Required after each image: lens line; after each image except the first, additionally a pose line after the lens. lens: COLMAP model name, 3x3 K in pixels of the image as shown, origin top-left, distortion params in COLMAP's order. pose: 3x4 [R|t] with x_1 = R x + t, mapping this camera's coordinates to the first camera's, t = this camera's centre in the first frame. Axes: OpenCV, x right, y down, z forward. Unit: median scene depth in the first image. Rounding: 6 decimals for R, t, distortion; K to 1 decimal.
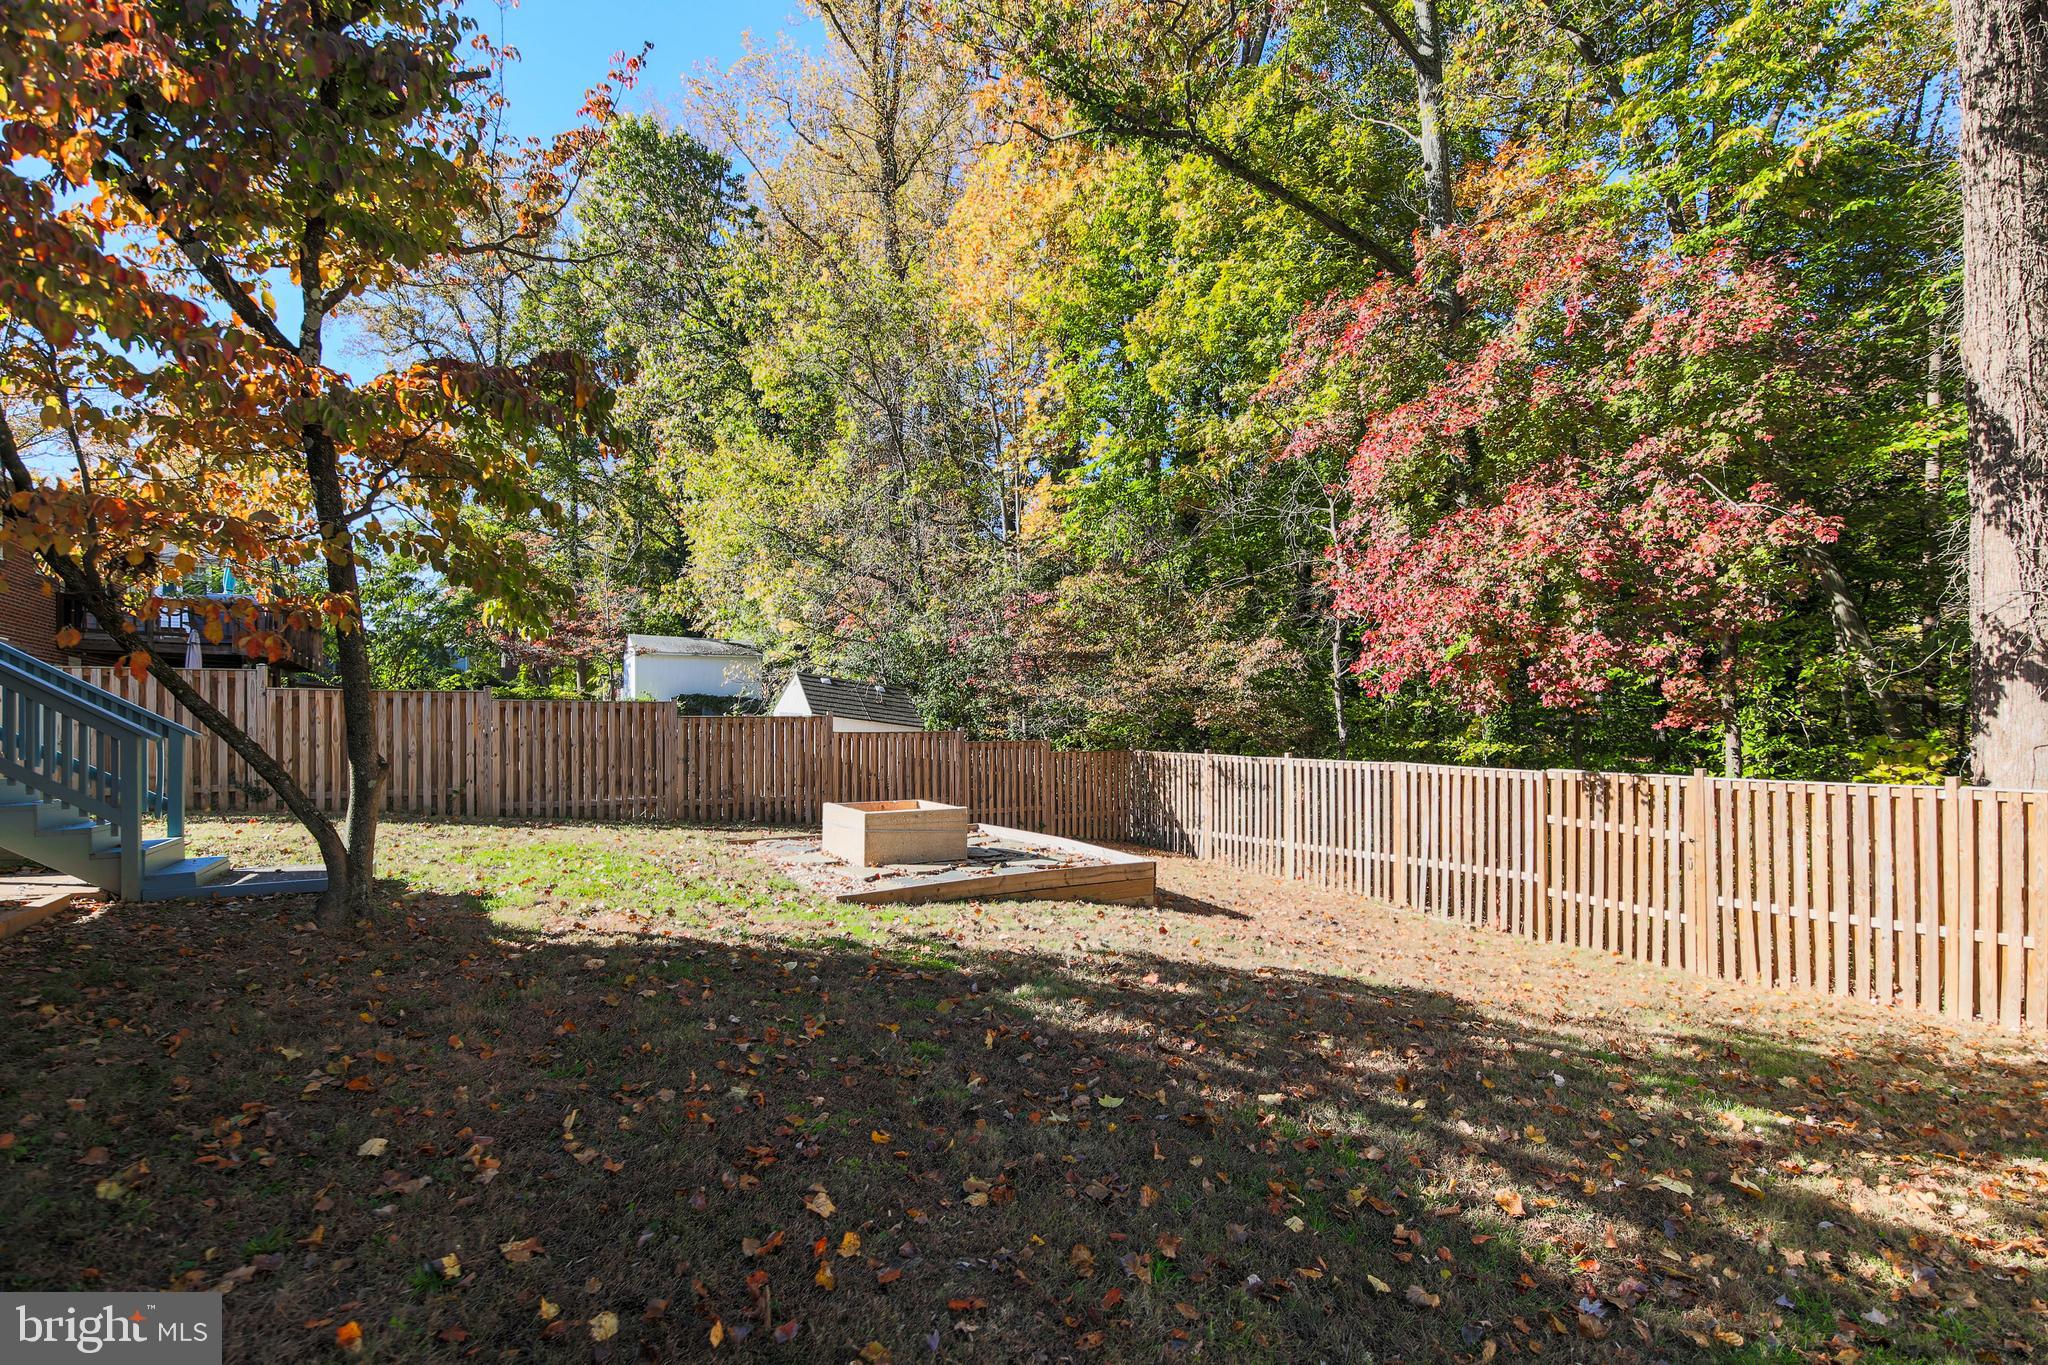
lens RADIAL K [[998.3, 0, 1030.5], [0, 998.3, 728.0], [0, 0, 1]] dist [-0.004058, -0.004031]
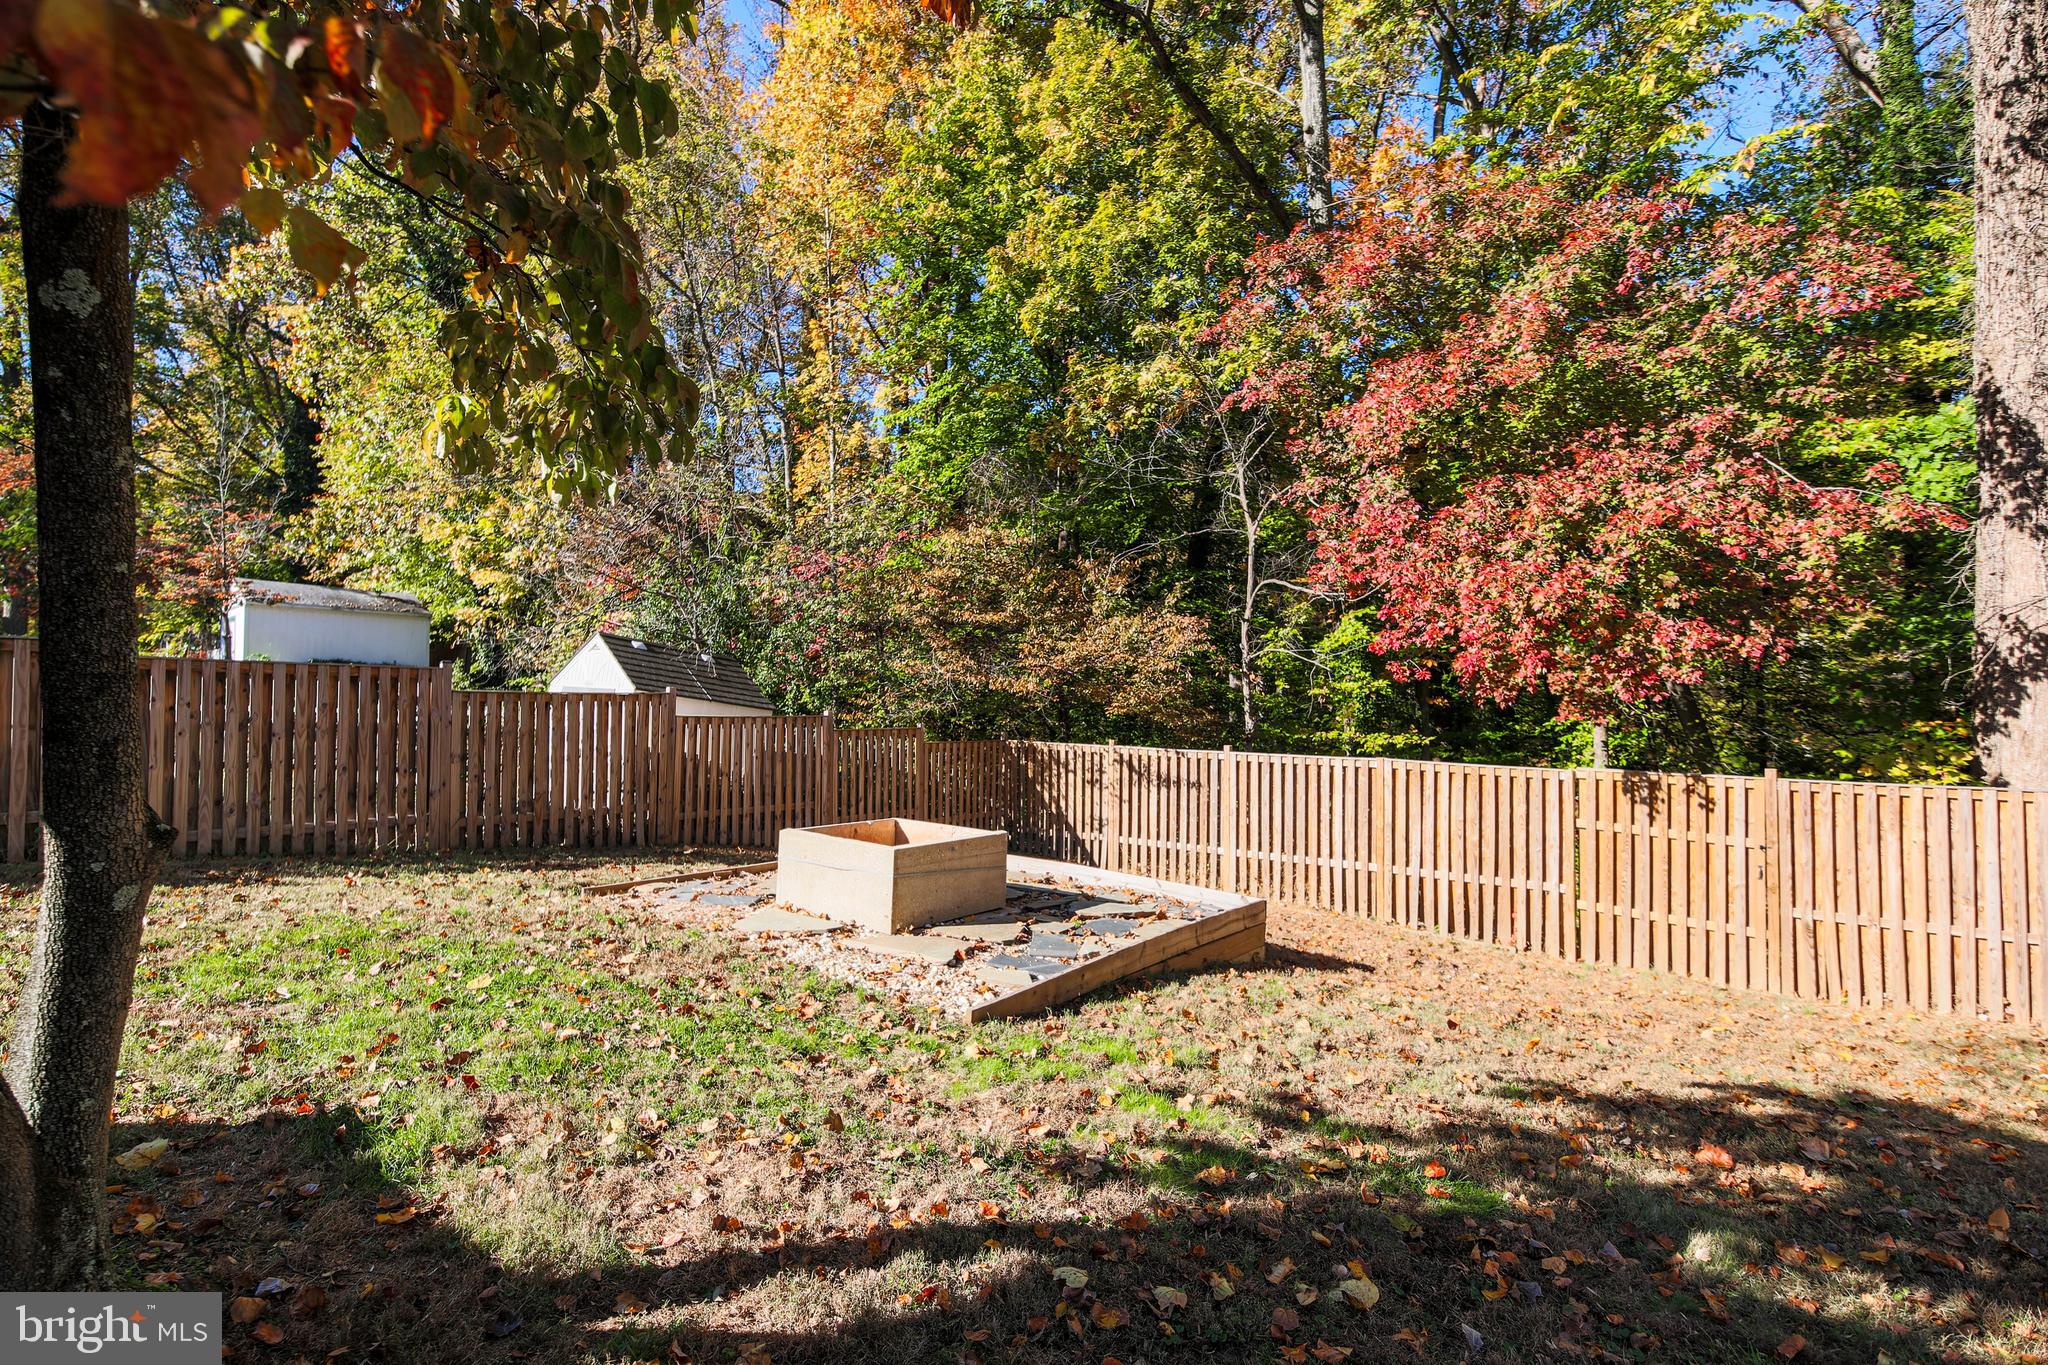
lens RADIAL K [[998.3, 0, 1027.0], [0, 998.3, 682.8], [0, 0, 1]] dist [-0.004058, -0.004031]
pose [[0.945605, 0.021720, 0.324590, -0.221073], [-0.013325, 0.999517, -0.028063, -0.003444], [-0.325043, 0.022211, 0.945438, 0.272655]]
